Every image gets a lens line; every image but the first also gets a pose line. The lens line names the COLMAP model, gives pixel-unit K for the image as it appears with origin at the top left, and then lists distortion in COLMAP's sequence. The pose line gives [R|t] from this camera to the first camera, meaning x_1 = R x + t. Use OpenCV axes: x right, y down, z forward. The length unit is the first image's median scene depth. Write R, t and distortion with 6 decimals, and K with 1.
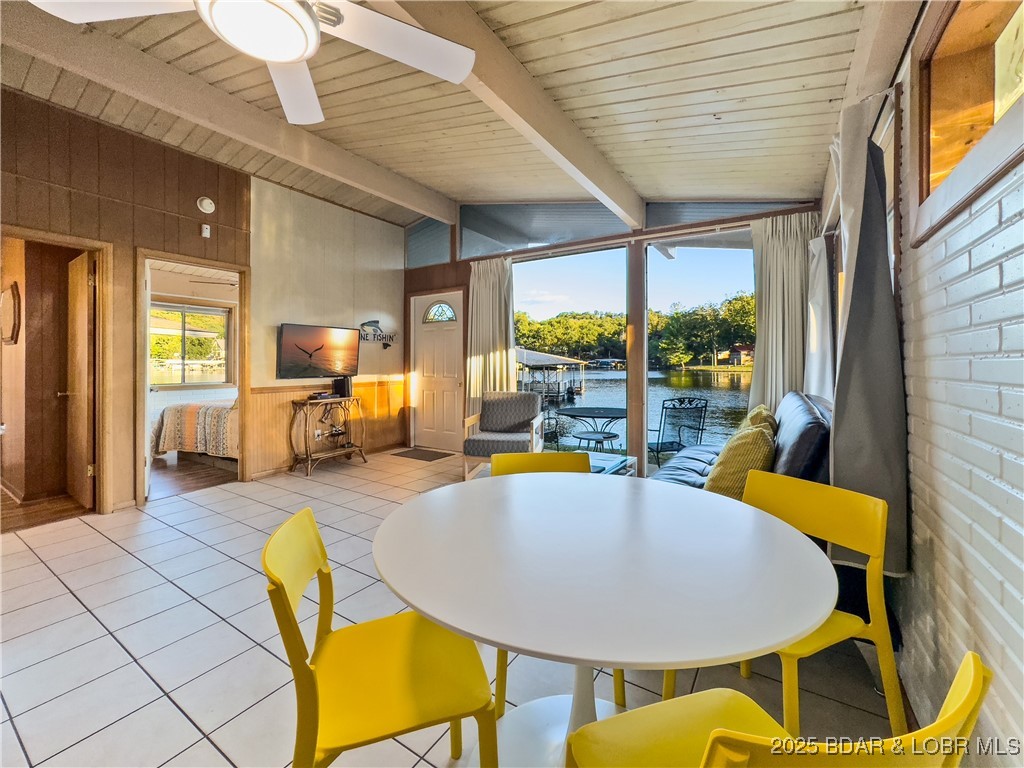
lens RADIAL K [[429.1, 0, 511.7], [0, 429.1, 361.9], [0, 0, 1]] dist [-0.015721, -0.000034]
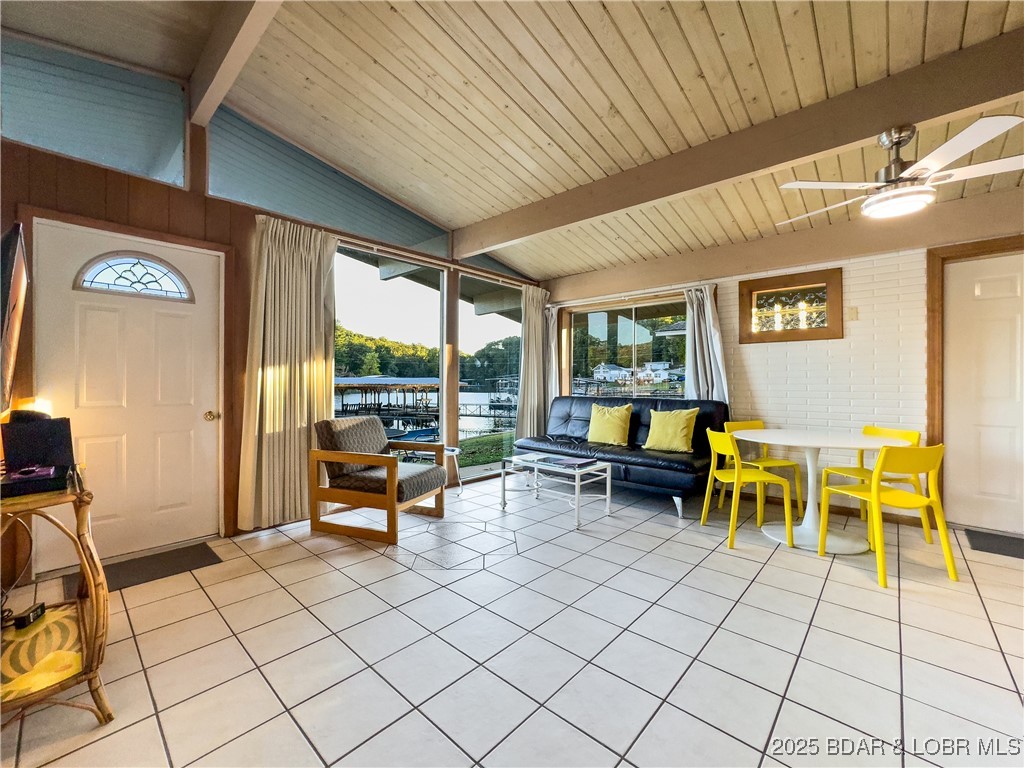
lens RADIAL K [[427.2, 0, 503.4], [0, 427.2, 383.1], [0, 0, 1]] dist [-0.032662, 0.000675]
pose [[0.176195, -0.005748, 0.984338, -0.627890], [-0.003022, 0.999975, 0.006380, 0.004970], [-0.984351, -0.004099, 0.176173, 0.546611]]
